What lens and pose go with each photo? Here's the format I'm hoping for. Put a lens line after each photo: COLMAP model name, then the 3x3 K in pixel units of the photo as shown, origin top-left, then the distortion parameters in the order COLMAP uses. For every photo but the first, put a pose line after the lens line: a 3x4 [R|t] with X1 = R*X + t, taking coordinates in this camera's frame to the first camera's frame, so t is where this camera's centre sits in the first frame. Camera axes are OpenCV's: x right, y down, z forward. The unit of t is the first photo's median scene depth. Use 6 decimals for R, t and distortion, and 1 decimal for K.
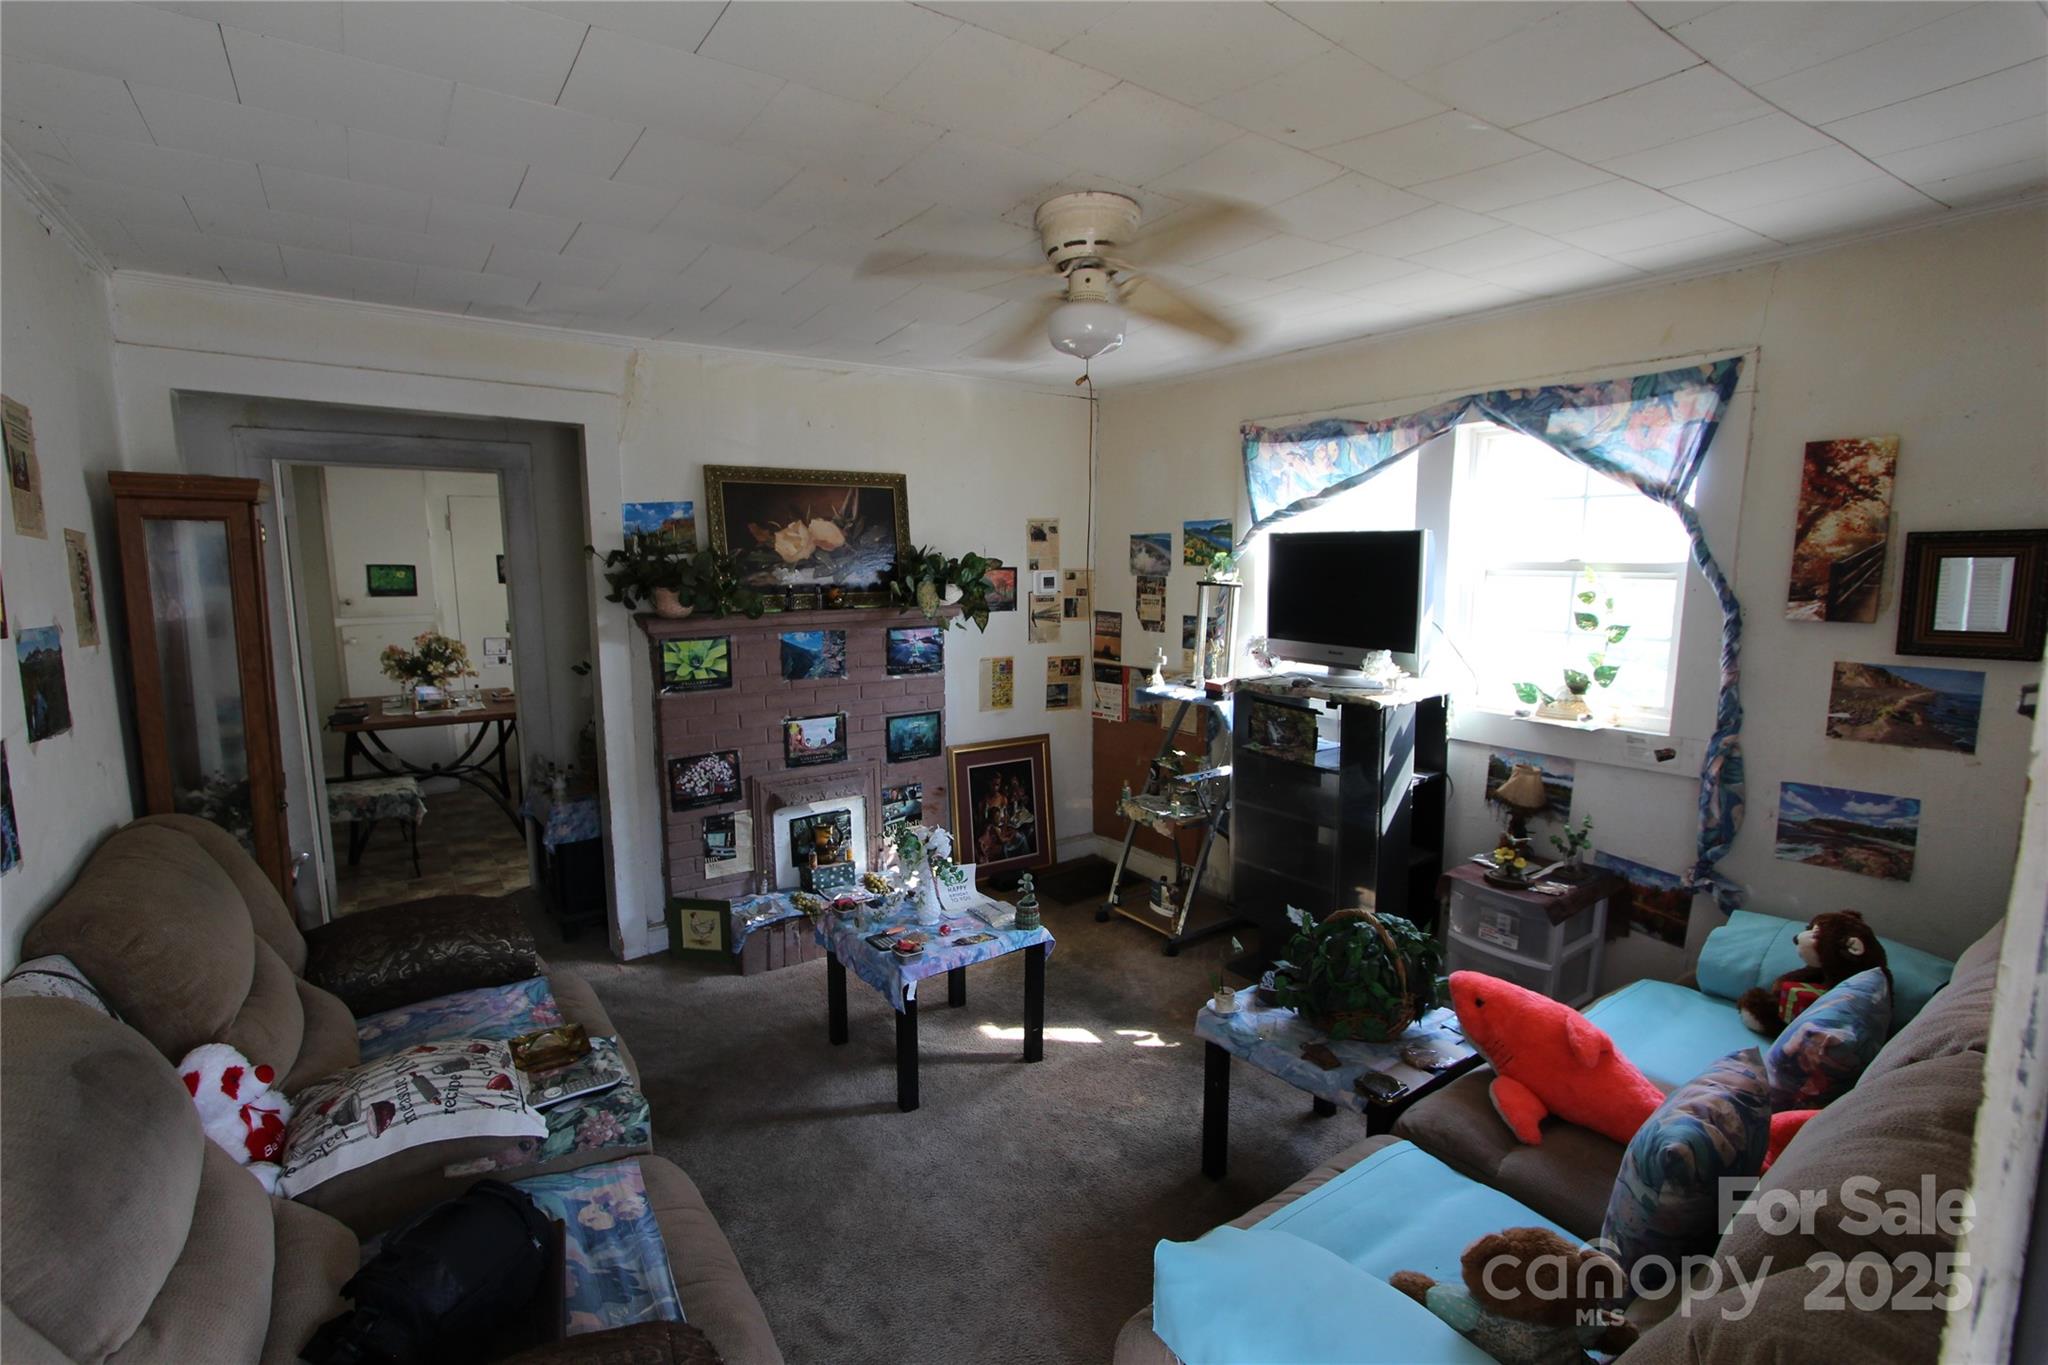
lens RADIAL K [[945.7, 0, 1022.9], [0, 945.7, 684.8], [0, 0, 1]] dist [-0.000522, -0.000062]
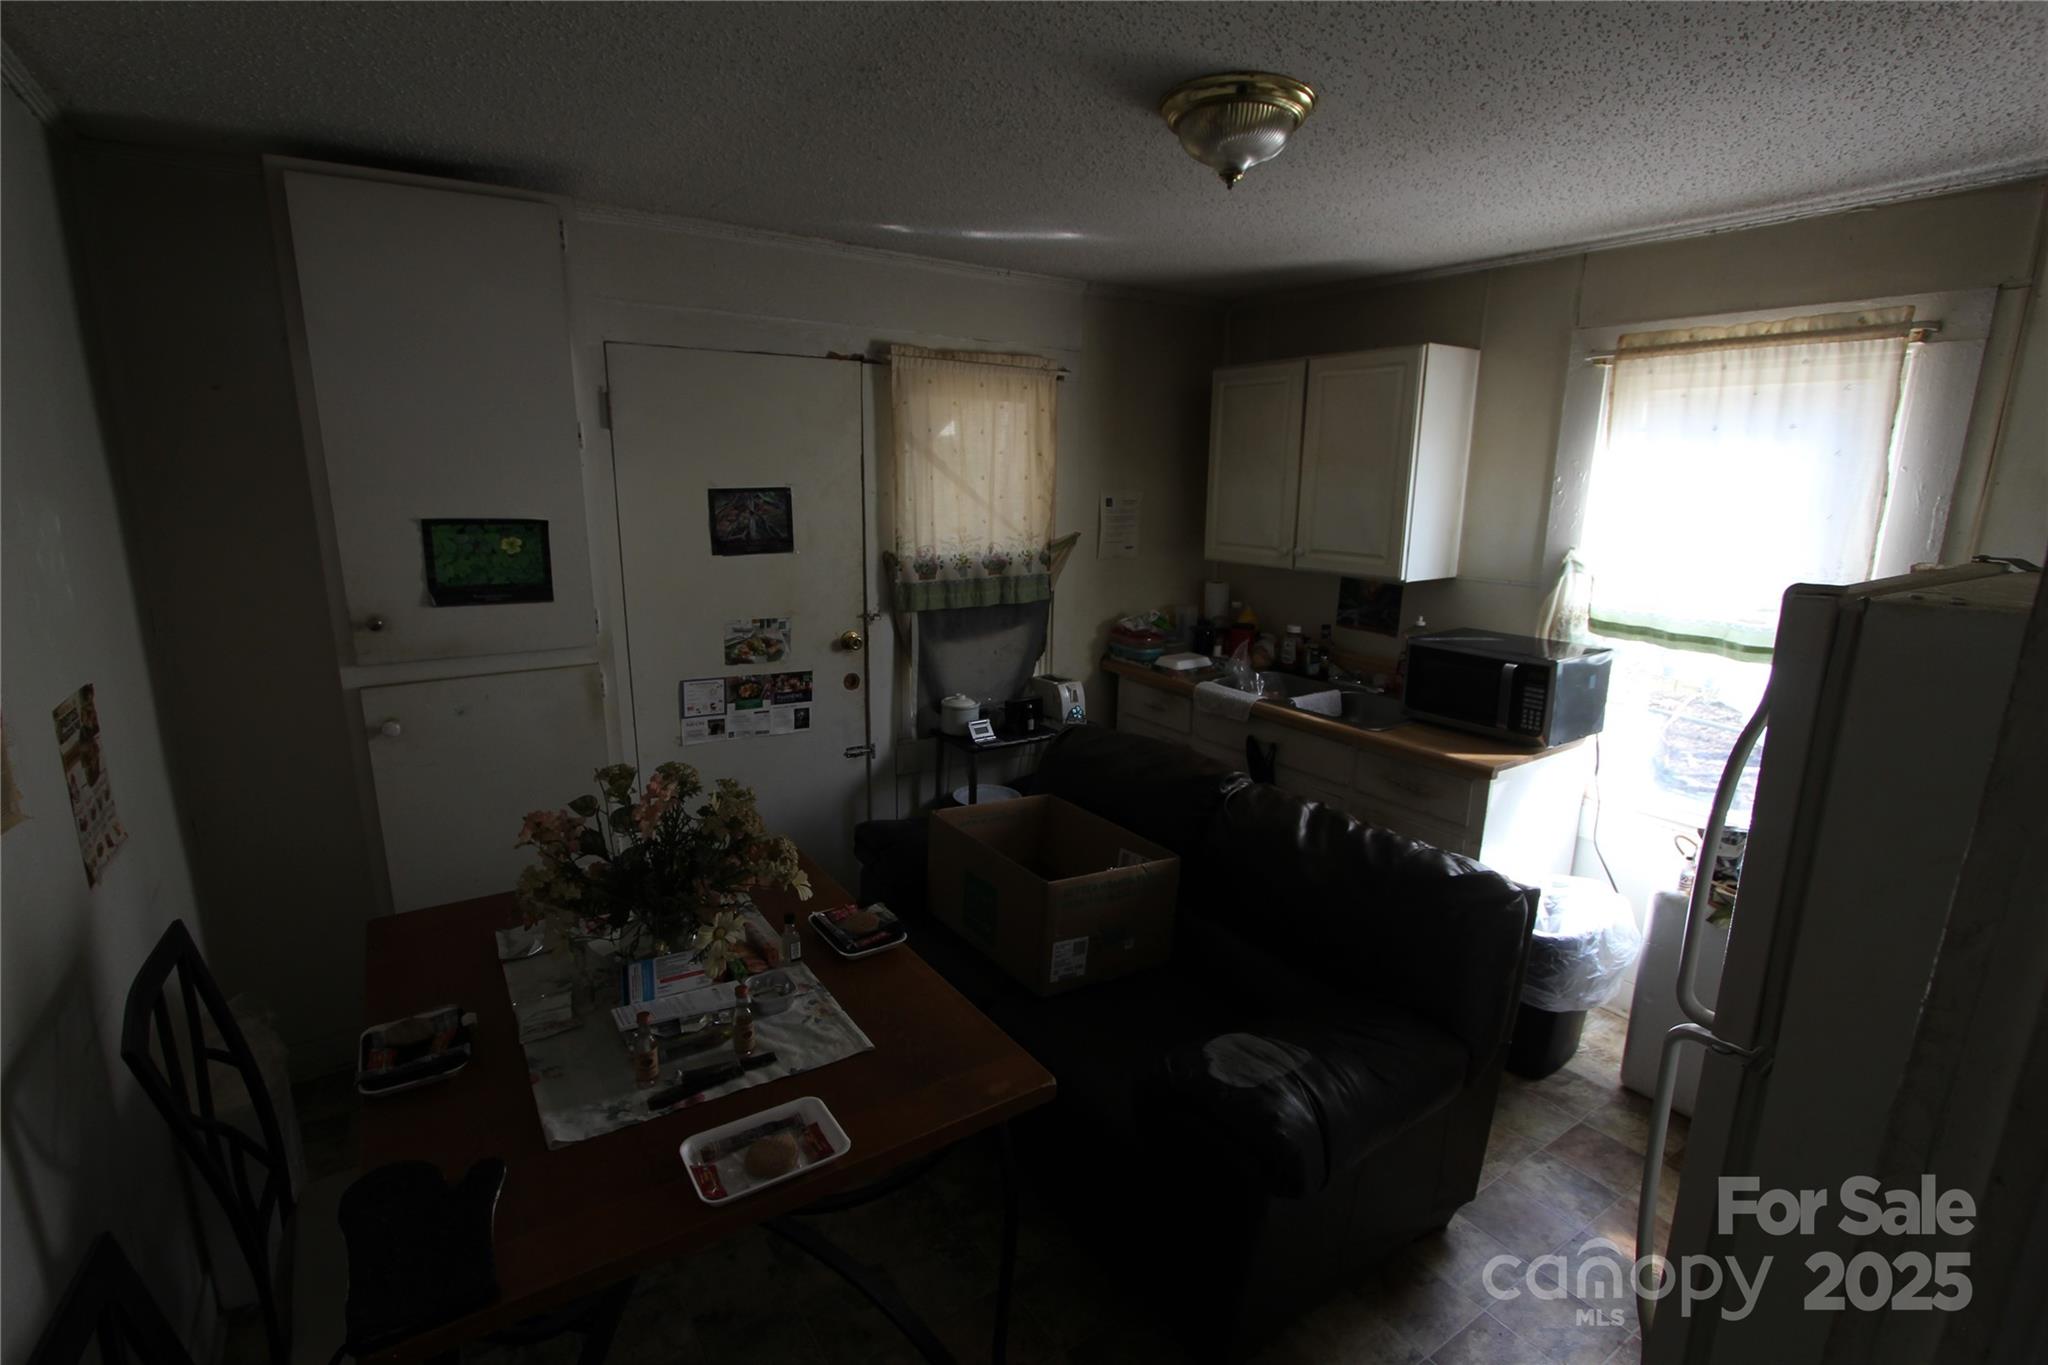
lens RADIAL K [[945.7, 0, 1024.5], [0, 945.7, 683.8], [0, 0, 1]] dist [-0.000522, -0.000062]
pose [[0.999876, 0.015596, -0.002119, -0.456585], [-0.015376, 0.996664, 0.080149, -0.095822], [0.003362, -0.080107, 0.996781, 0.627460]]
